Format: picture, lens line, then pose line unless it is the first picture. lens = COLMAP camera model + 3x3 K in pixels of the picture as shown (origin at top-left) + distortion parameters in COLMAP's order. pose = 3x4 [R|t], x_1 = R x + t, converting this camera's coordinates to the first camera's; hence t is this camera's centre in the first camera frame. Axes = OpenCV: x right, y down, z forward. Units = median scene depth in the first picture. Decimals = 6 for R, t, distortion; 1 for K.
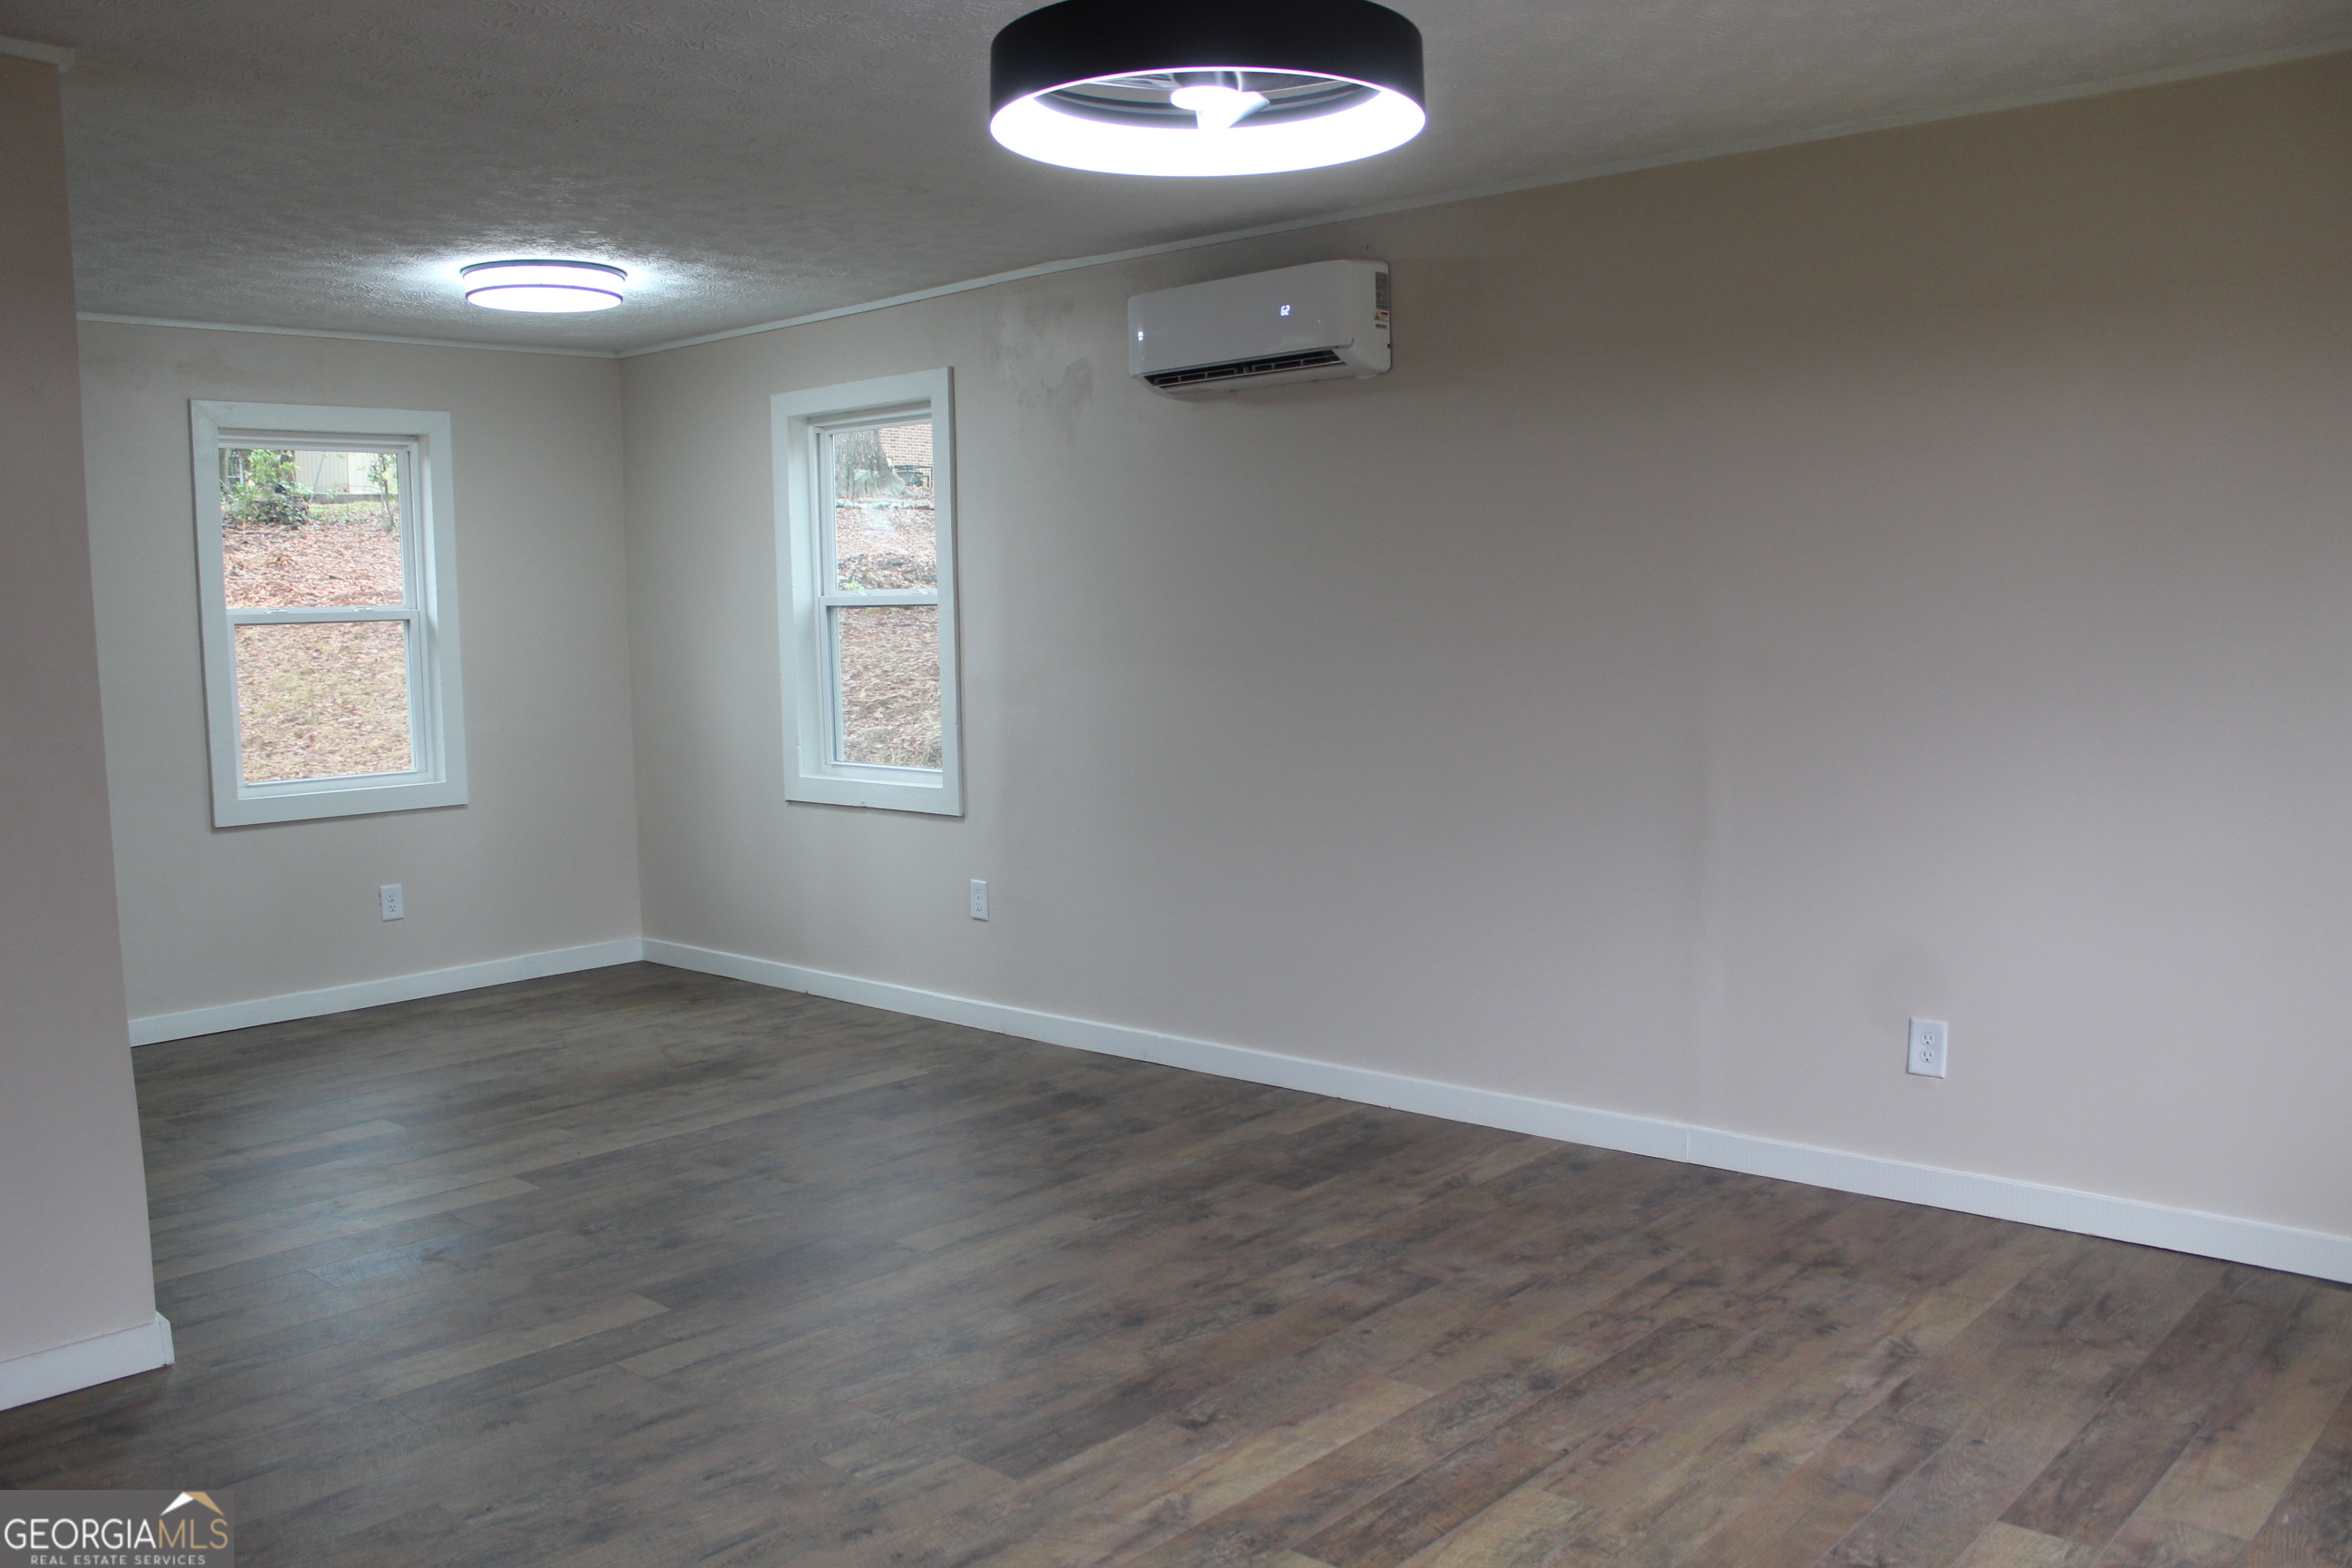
lens RADIAL K [[1965.1, 0, 1150.2], [0, 1965.1, 815.9], [0, 0, 1]] dist [-0.140070, 0.122636]
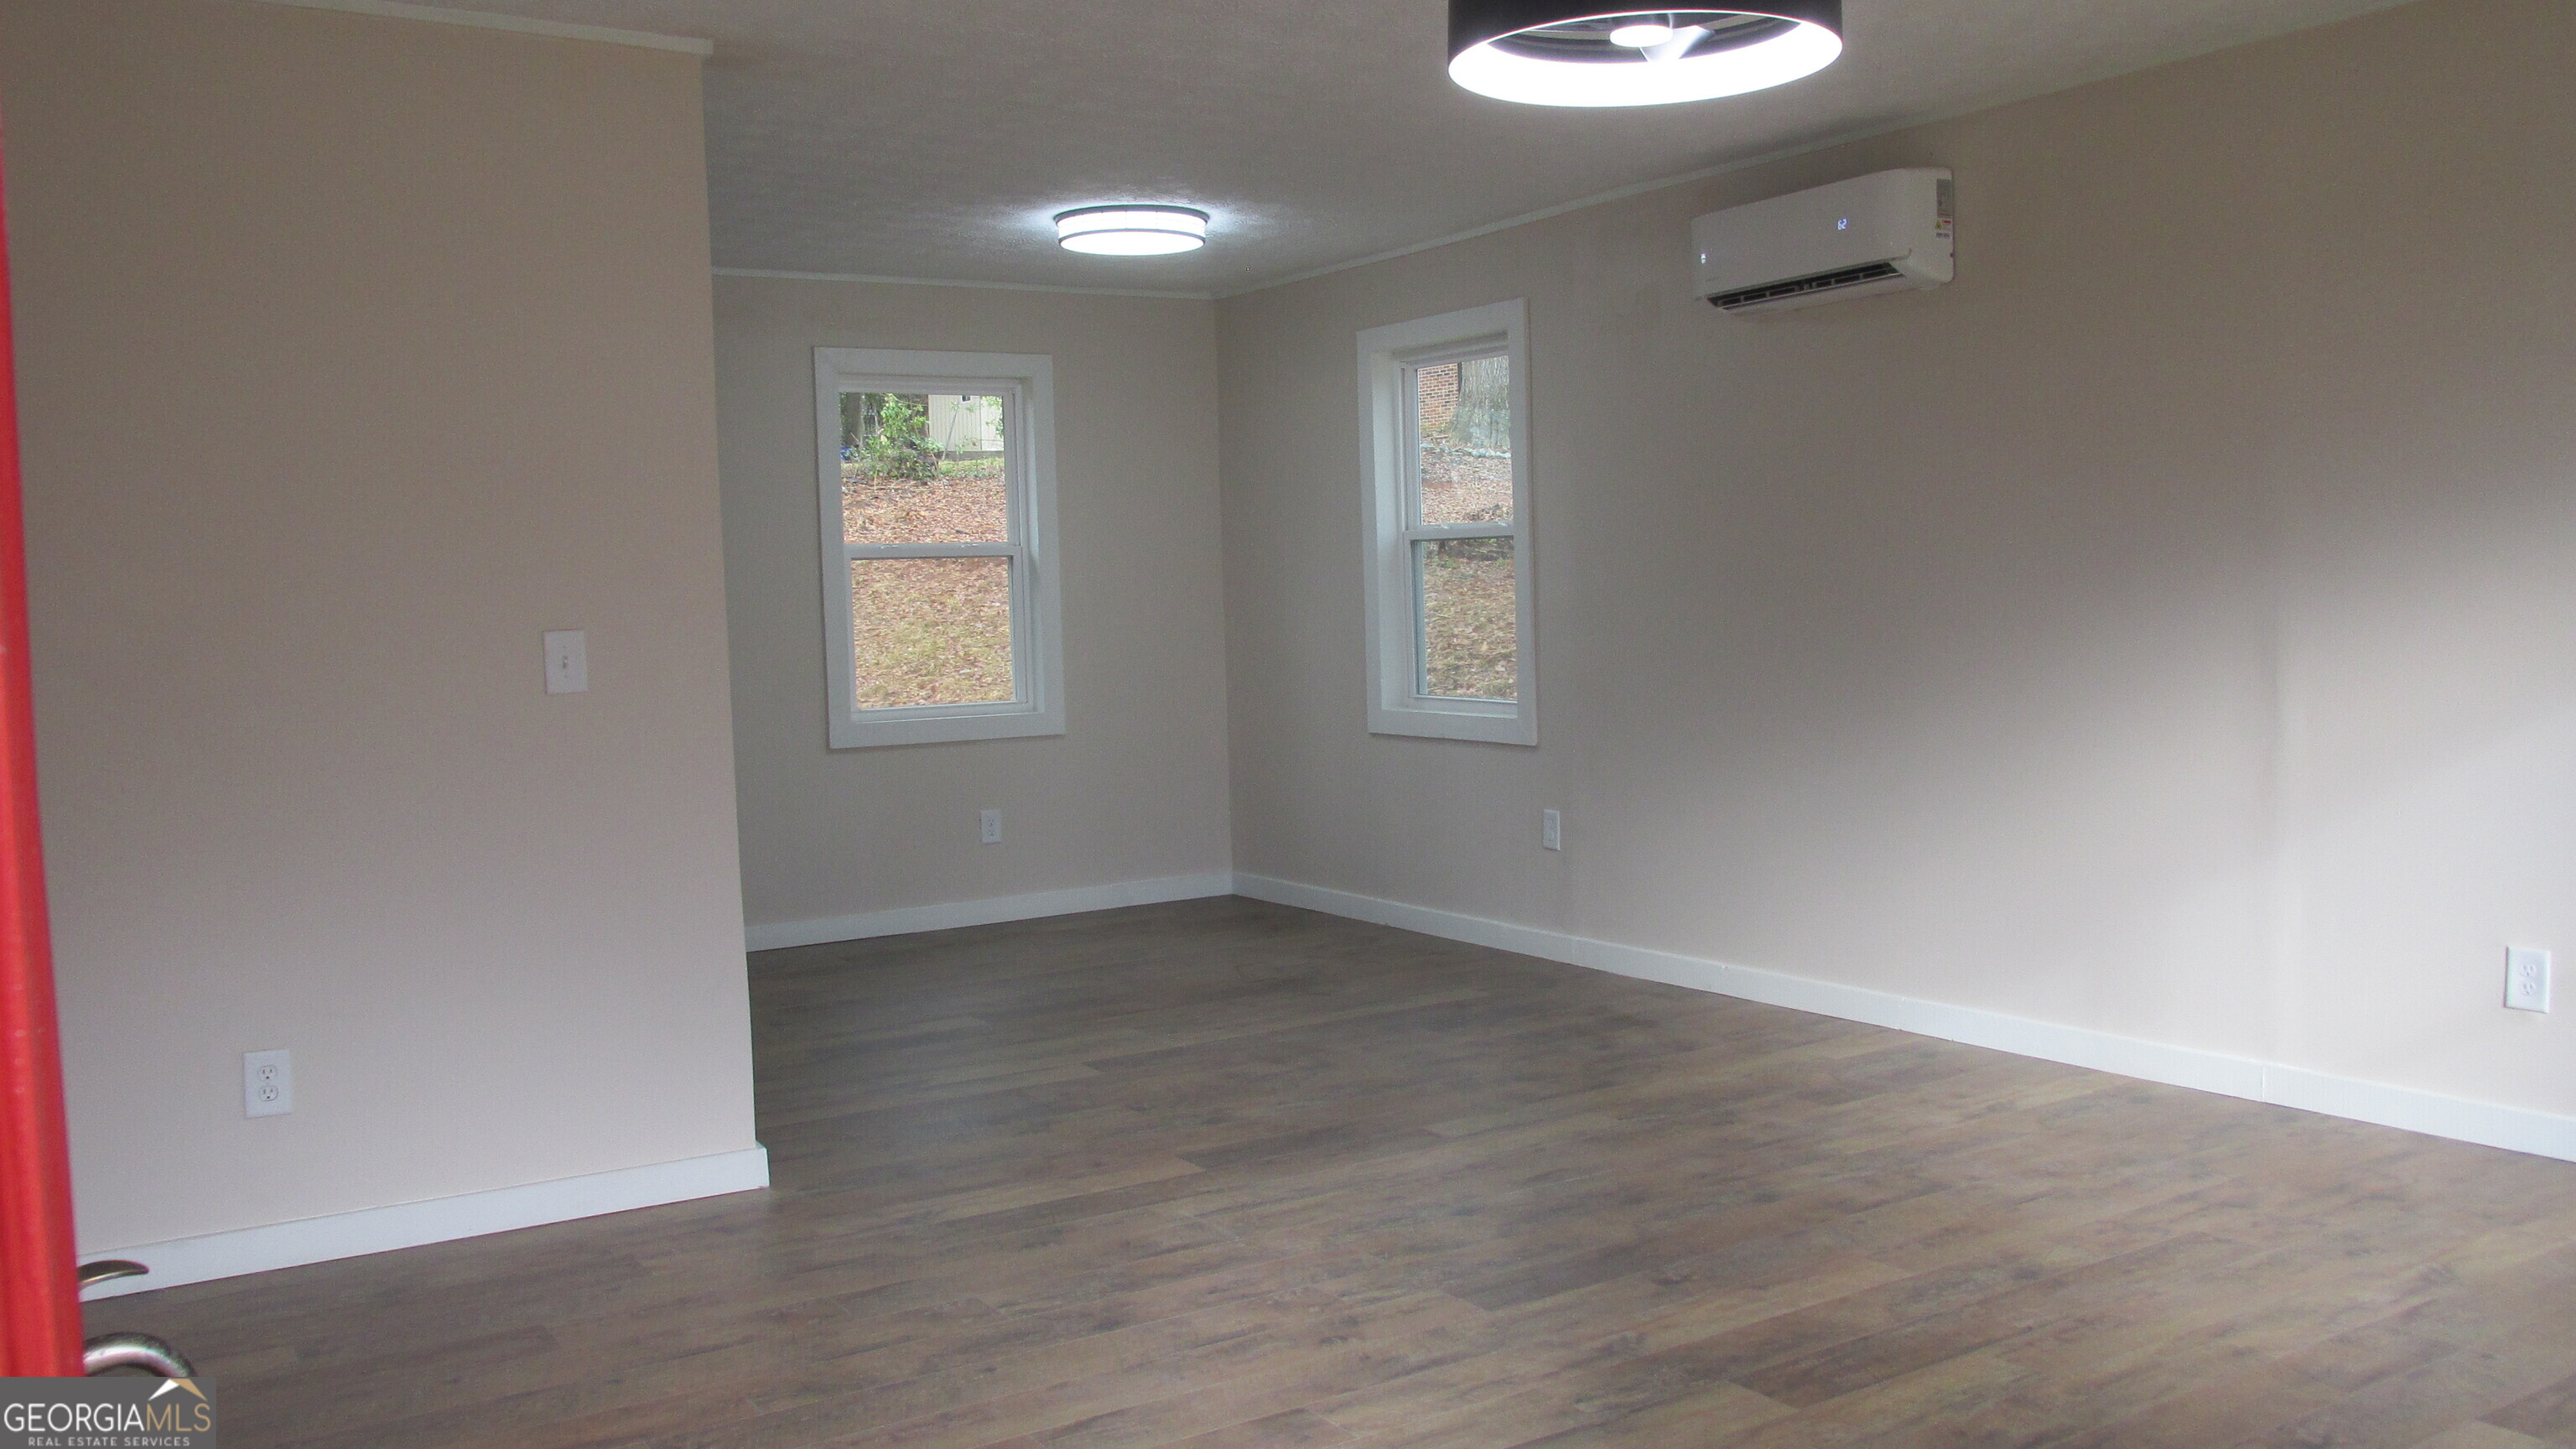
lens RADIAL K [[2162.8, 0, 1288.0], [0, 2162.8, 724.5], [0, 0, 1]] dist [-0.009389, 0.076926]
pose [[0.967810, 0.007678, -0.251566, 0.080702], [-0.016581, 0.999308, -0.033289, 0.038180], [0.251136, 0.036389, 0.967268, -0.133695]]
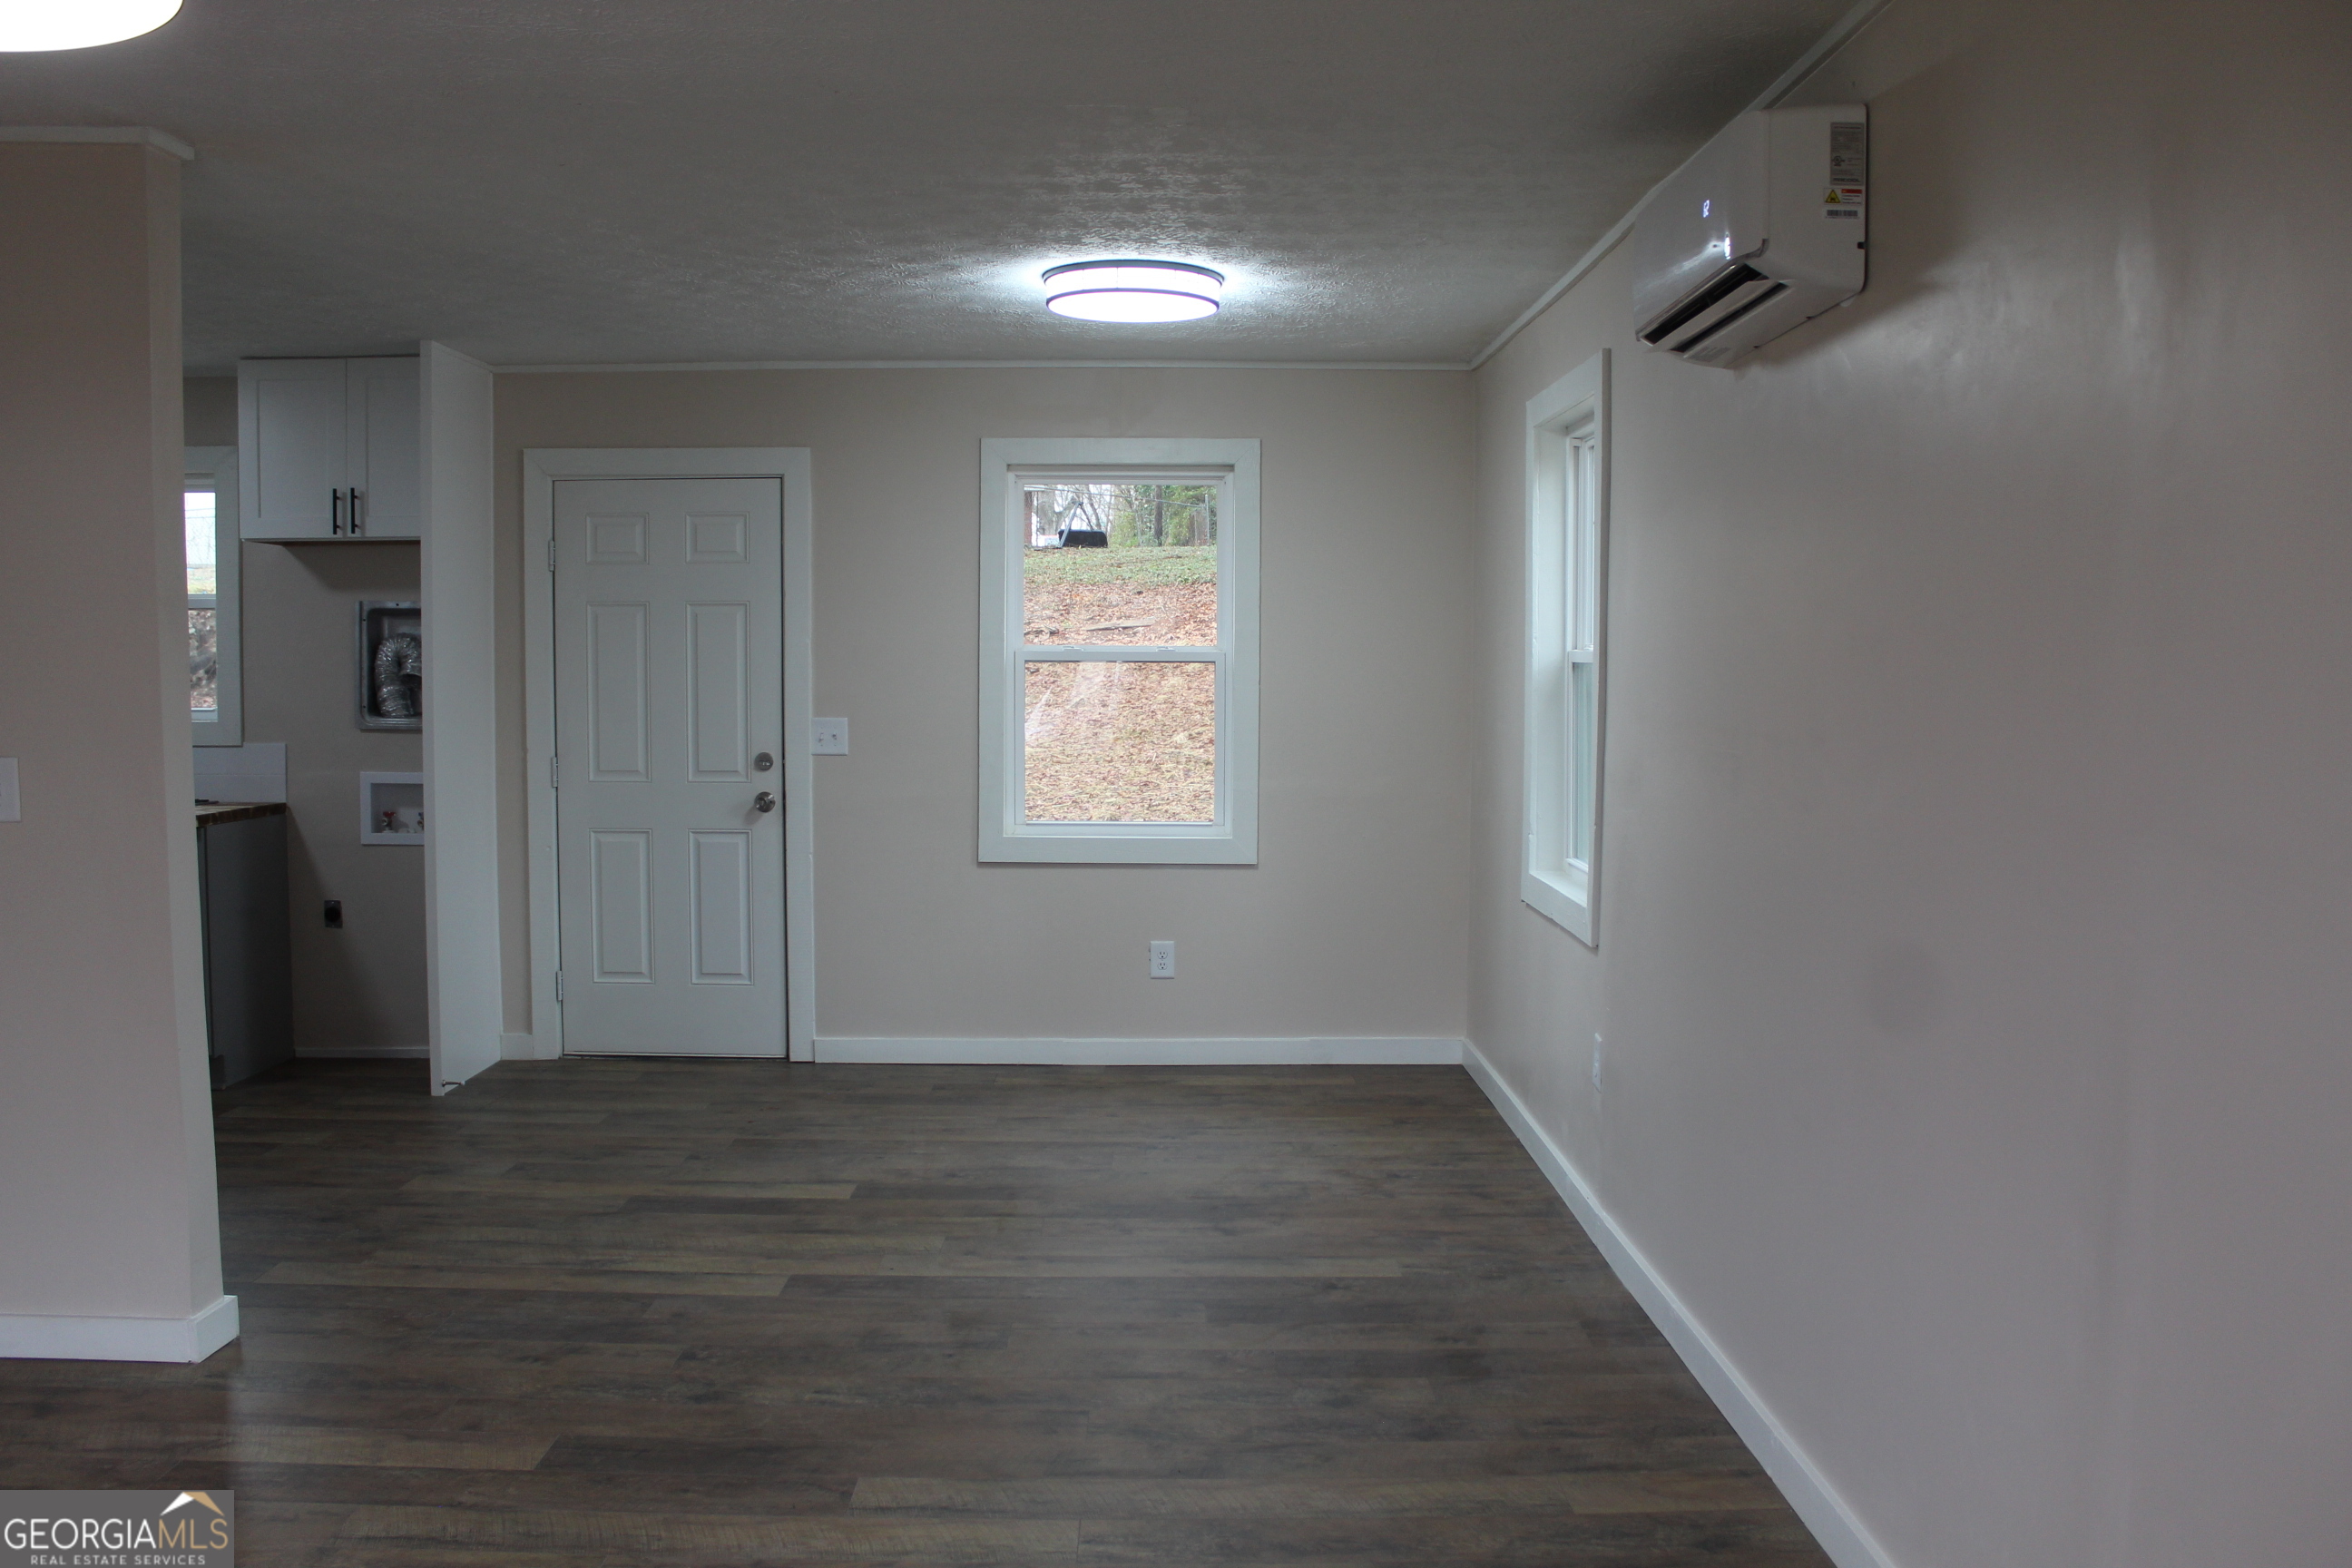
lens RADIAL K [[1965.1, 0, 1150.2], [0, 1965.1, 815.9], [0, 0, 1]] dist [-0.140070, 0.122636]
pose [[0.675220, 0.082018, -0.733042, 0.445334], [-0.097883, 0.994973, 0.021162, -0.066177], [0.731093, 0.057463, 0.679854, 0.494611]]
